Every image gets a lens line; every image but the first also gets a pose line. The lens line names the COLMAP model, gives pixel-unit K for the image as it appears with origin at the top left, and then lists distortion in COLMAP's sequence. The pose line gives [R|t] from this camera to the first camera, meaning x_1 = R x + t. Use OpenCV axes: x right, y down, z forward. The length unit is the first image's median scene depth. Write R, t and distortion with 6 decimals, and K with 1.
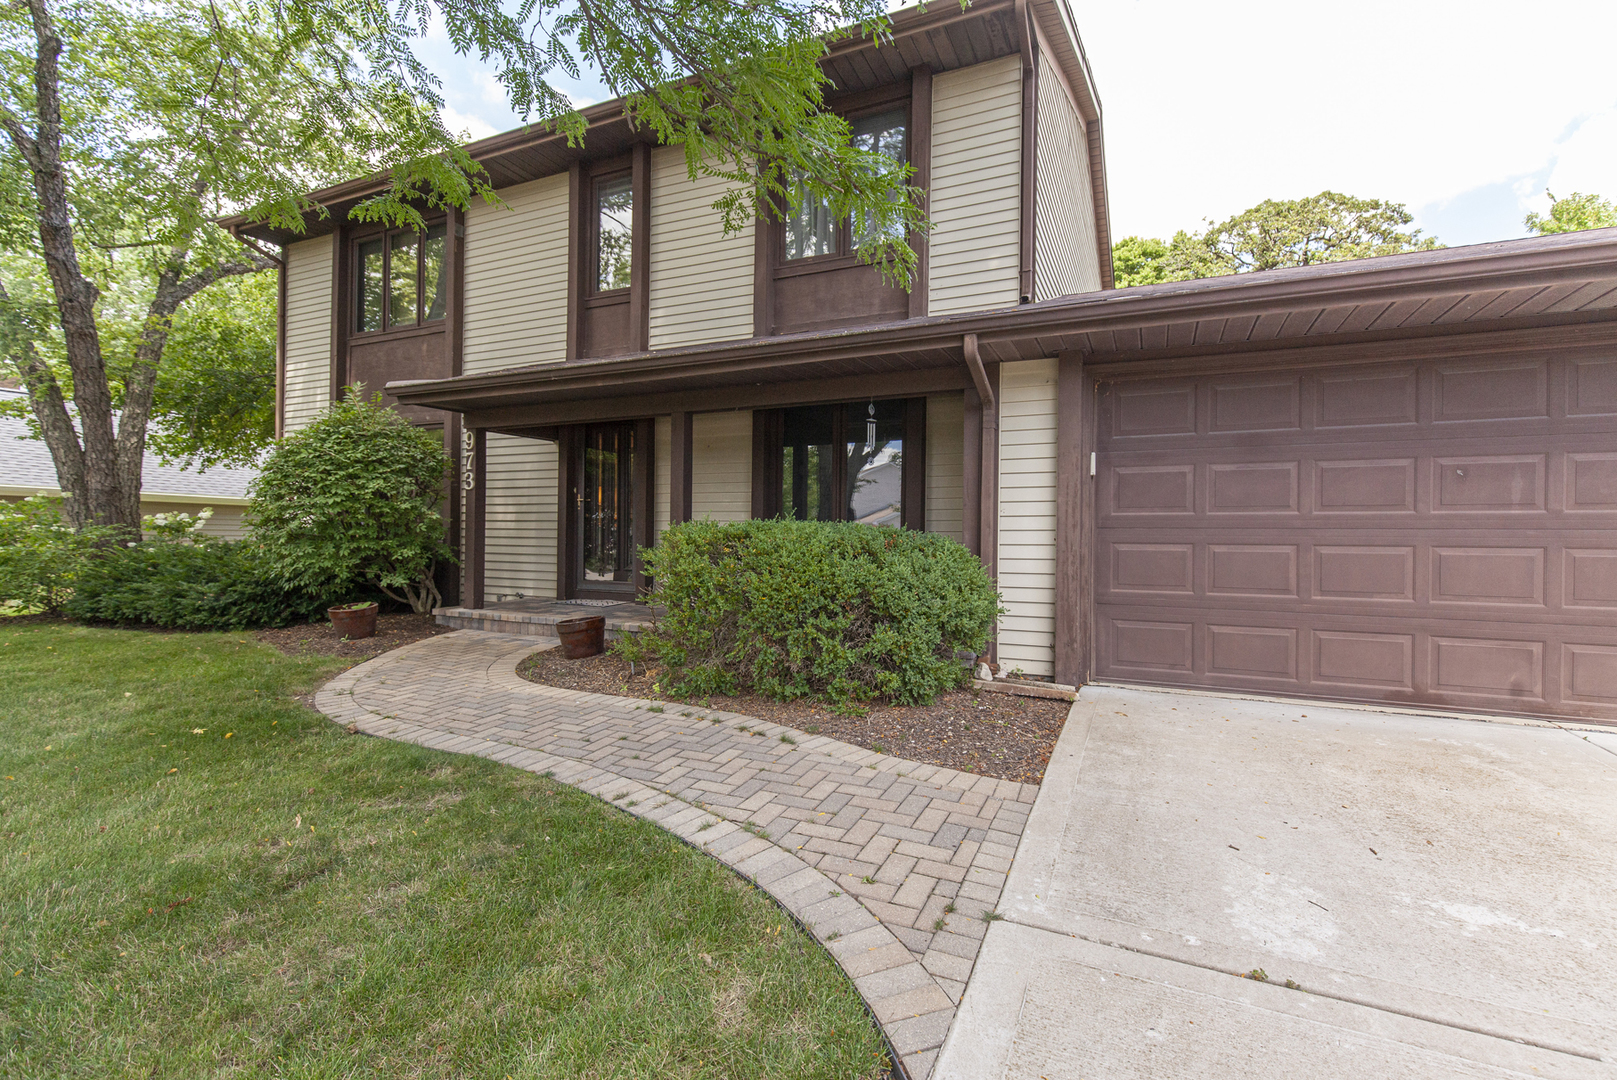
lens RADIAL K [[733.6, 0, 806.7], [0, 733.6, 538.5], [0, 0, 1]] dist [0.001798, -0.000337]
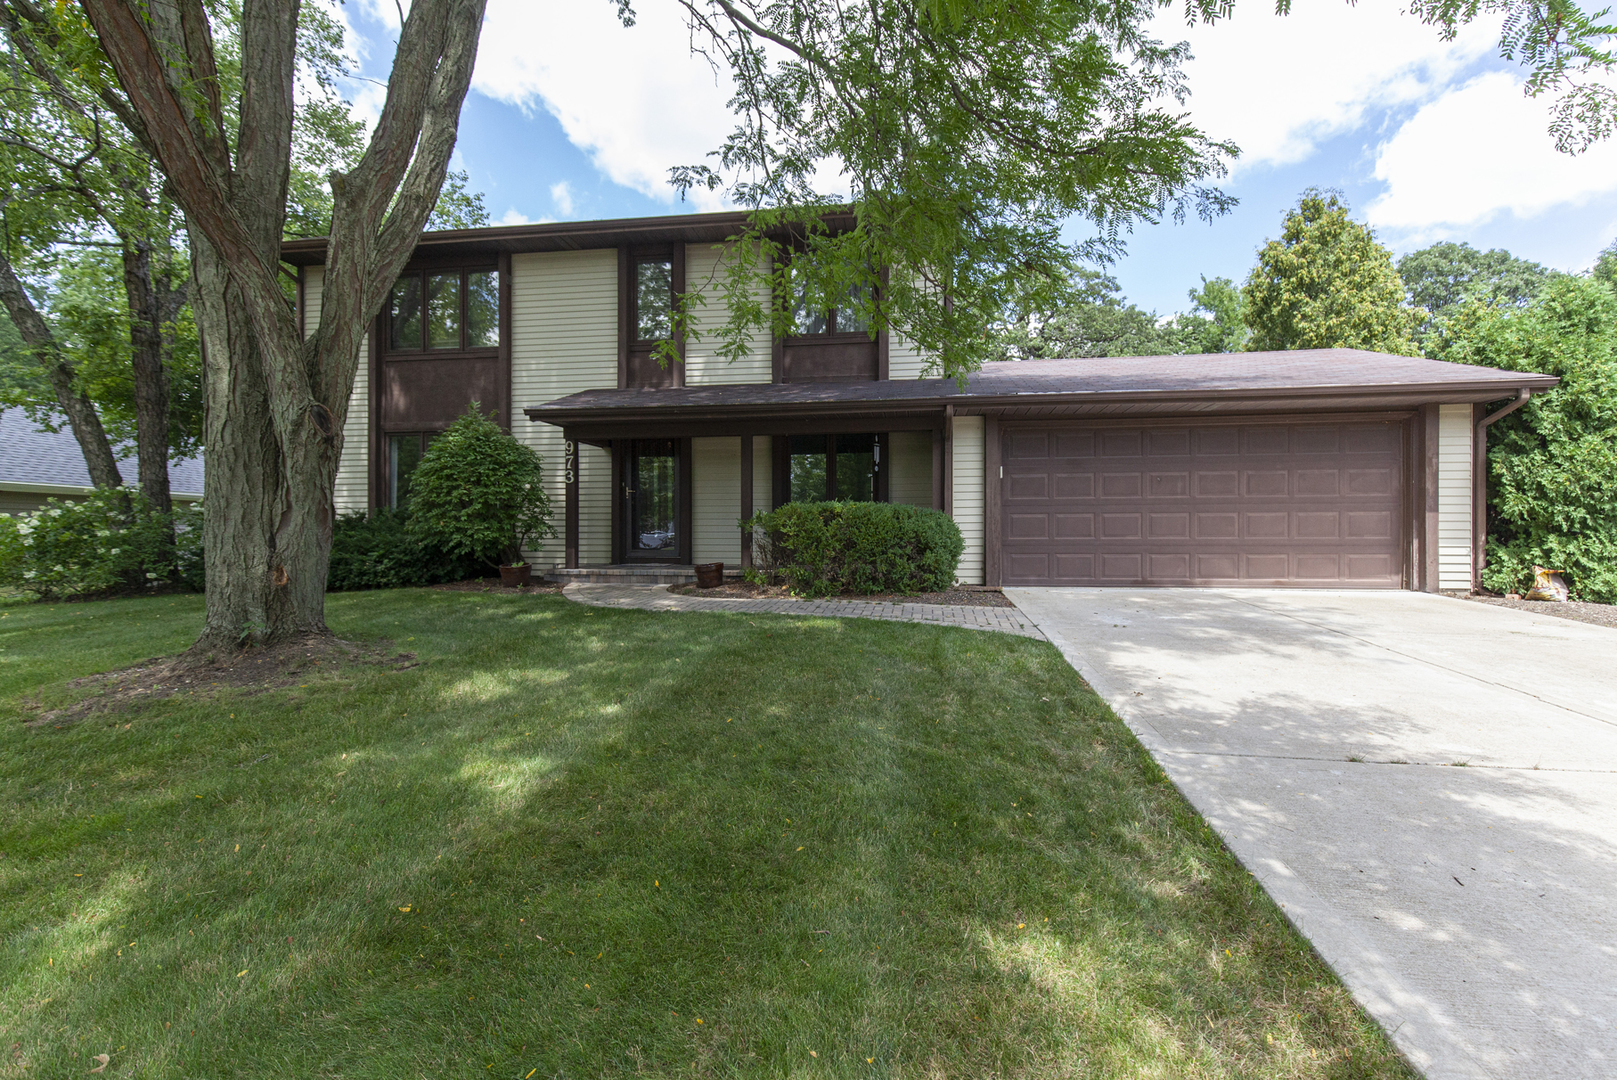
lens RADIAL K [[733.6, 0, 809.6], [0, 733.6, 537.2], [0, 0, 1]] dist [0.001798, -0.000337]
pose [[0.957617, -0.012711, 0.287762, -0.632394], [0.012123, 0.999919, 0.003827, 0.053682], [-0.287788, -0.000176, 0.957694, -0.681882]]
